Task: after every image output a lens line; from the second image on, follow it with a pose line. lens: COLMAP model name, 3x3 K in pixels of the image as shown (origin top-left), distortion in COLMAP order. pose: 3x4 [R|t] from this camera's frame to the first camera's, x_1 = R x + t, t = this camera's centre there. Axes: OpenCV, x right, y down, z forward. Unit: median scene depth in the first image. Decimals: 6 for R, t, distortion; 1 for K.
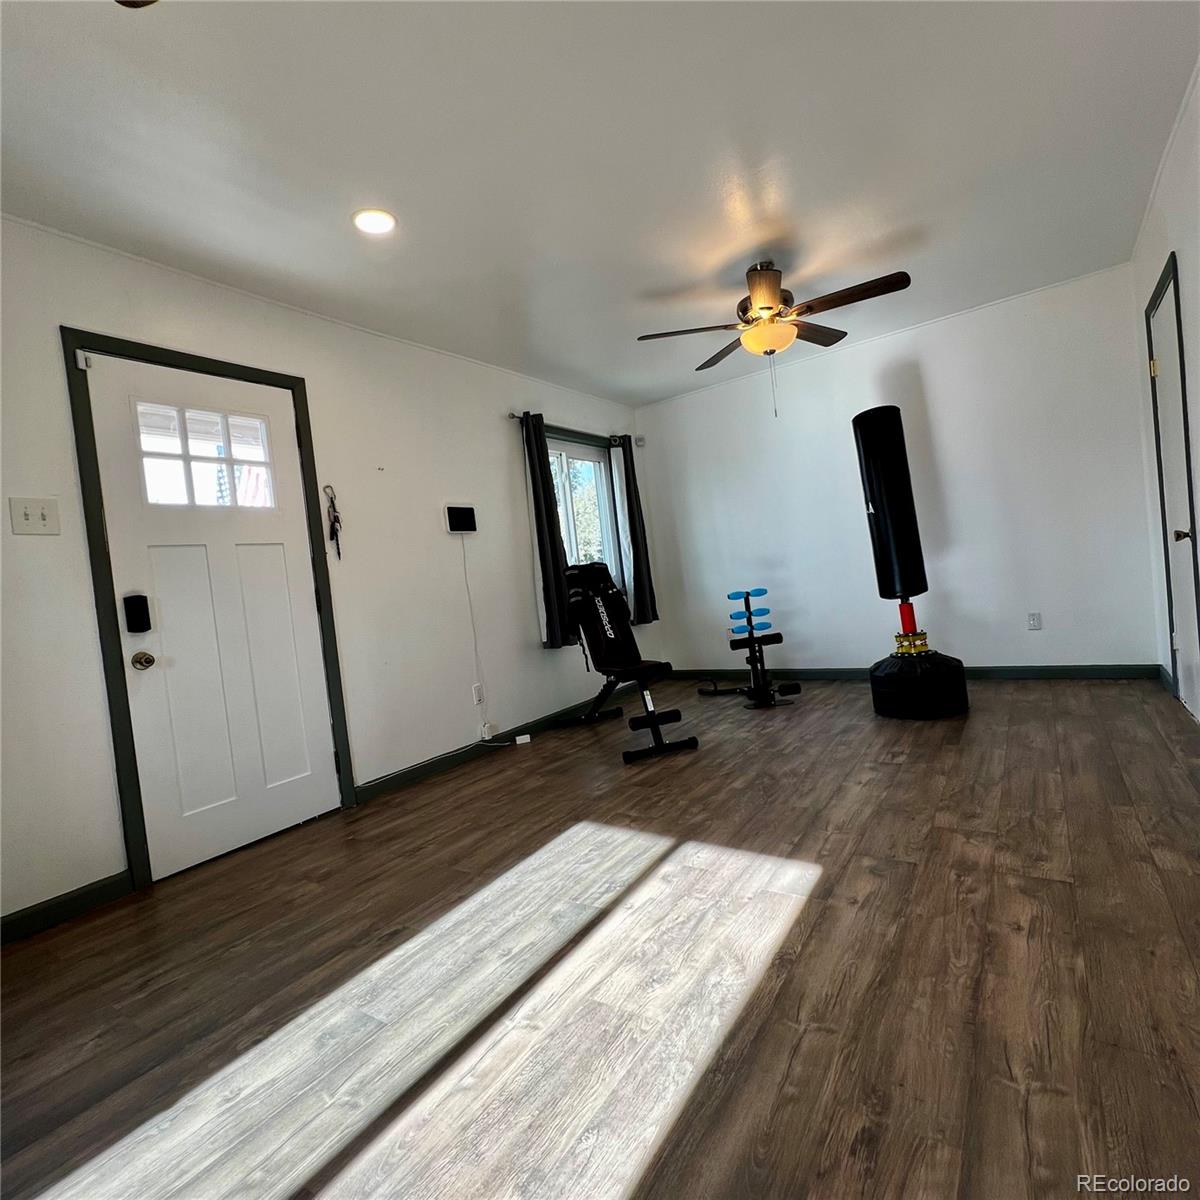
lens RADIAL K [[651.5, 0, 600.7], [0, 651.5, 599.3], [0, 0, 1]] dist [-0.004623, 0.001375]
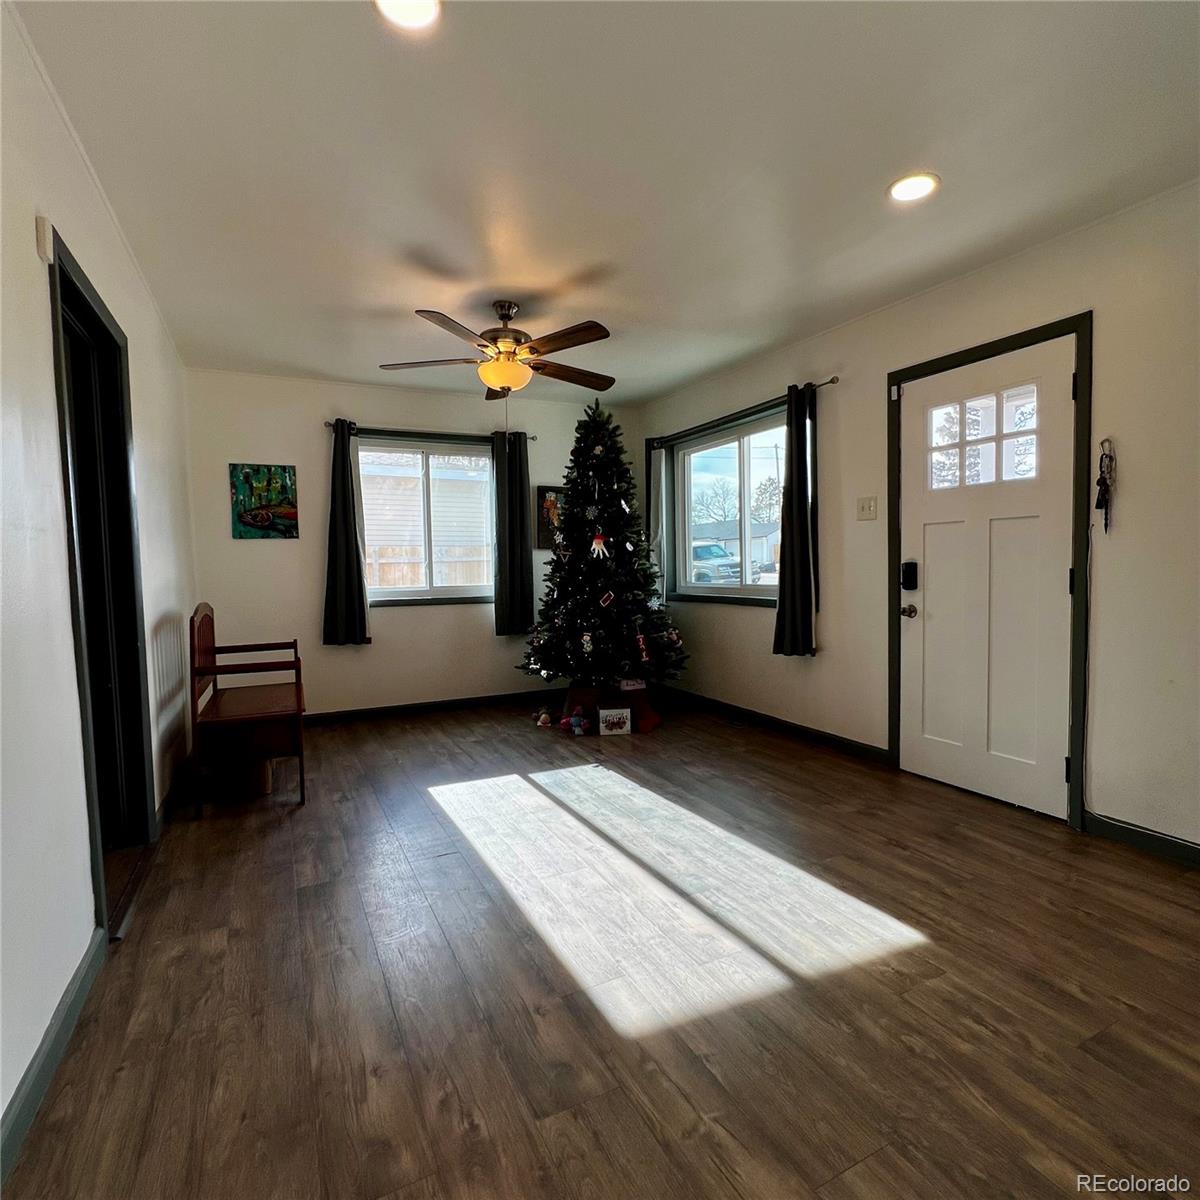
lens RADIAL K [[651.5, 0, 600.5], [0, 651.5, 599.6], [0, 0, 1]] dist [-0.004623, 0.001375]
pose [[-0.490027, 0.158726, -0.857134, 0.758271], [0.038988, 0.986289, 0.160354, -0.169651], [0.870835, 0.045160, -0.489497, 1.101931]]
